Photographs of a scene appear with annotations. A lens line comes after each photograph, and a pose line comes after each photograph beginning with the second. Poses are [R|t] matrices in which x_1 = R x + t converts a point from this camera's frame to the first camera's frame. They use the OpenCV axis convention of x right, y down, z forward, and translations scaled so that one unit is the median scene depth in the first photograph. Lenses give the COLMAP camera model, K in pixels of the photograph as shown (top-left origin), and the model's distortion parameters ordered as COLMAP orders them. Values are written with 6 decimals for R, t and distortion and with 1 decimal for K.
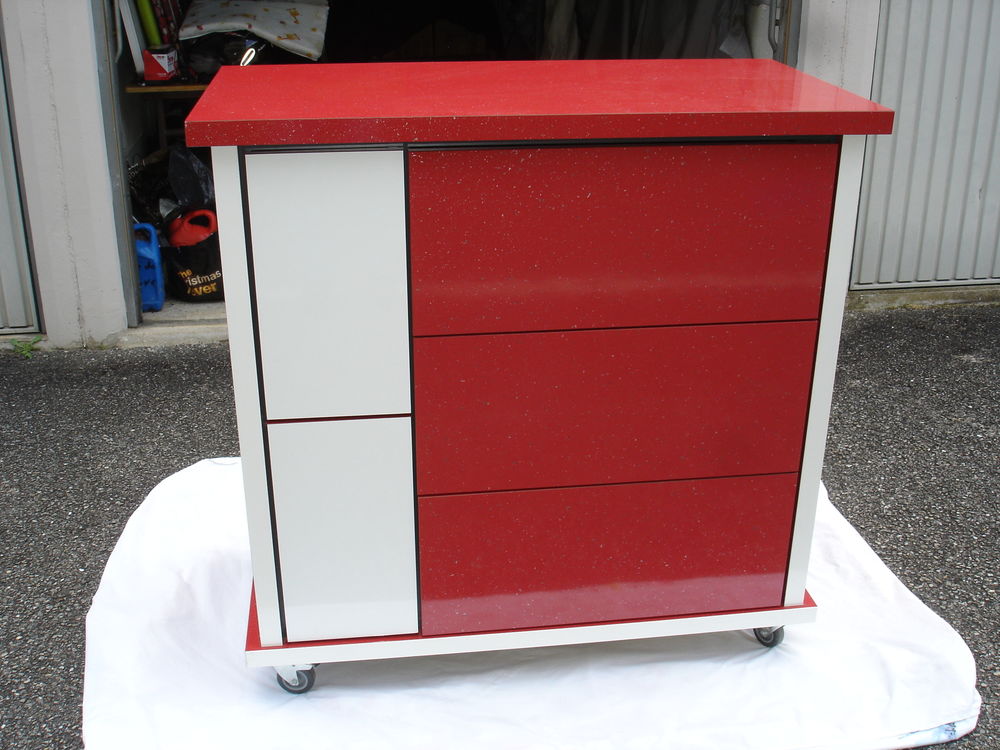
lens RADIAL K [[1128.6, 0, 496.0], [0, 1128.6, 375.2], [0, 0, 1]] dist [-0.094777, -0.070139]
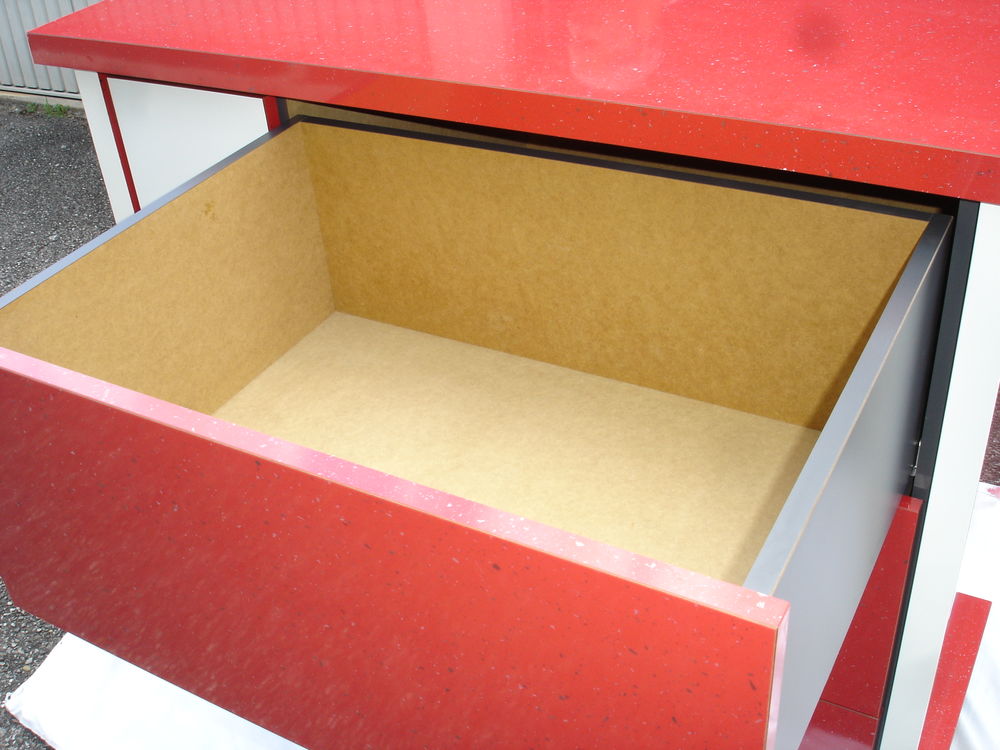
lens RADIAL K [[1134.2, 0, 500.0], [0, 1134.2, 375.0], [0, 0, 1]] dist [-0.119593, -0.017226]
pose [[0.792999, 0.284132, -0.538908, 0.279541], [-0.166041, 0.951894, 0.257544, -0.150842], [0.586160, -0.114751, 0.802028, 0.327291]]
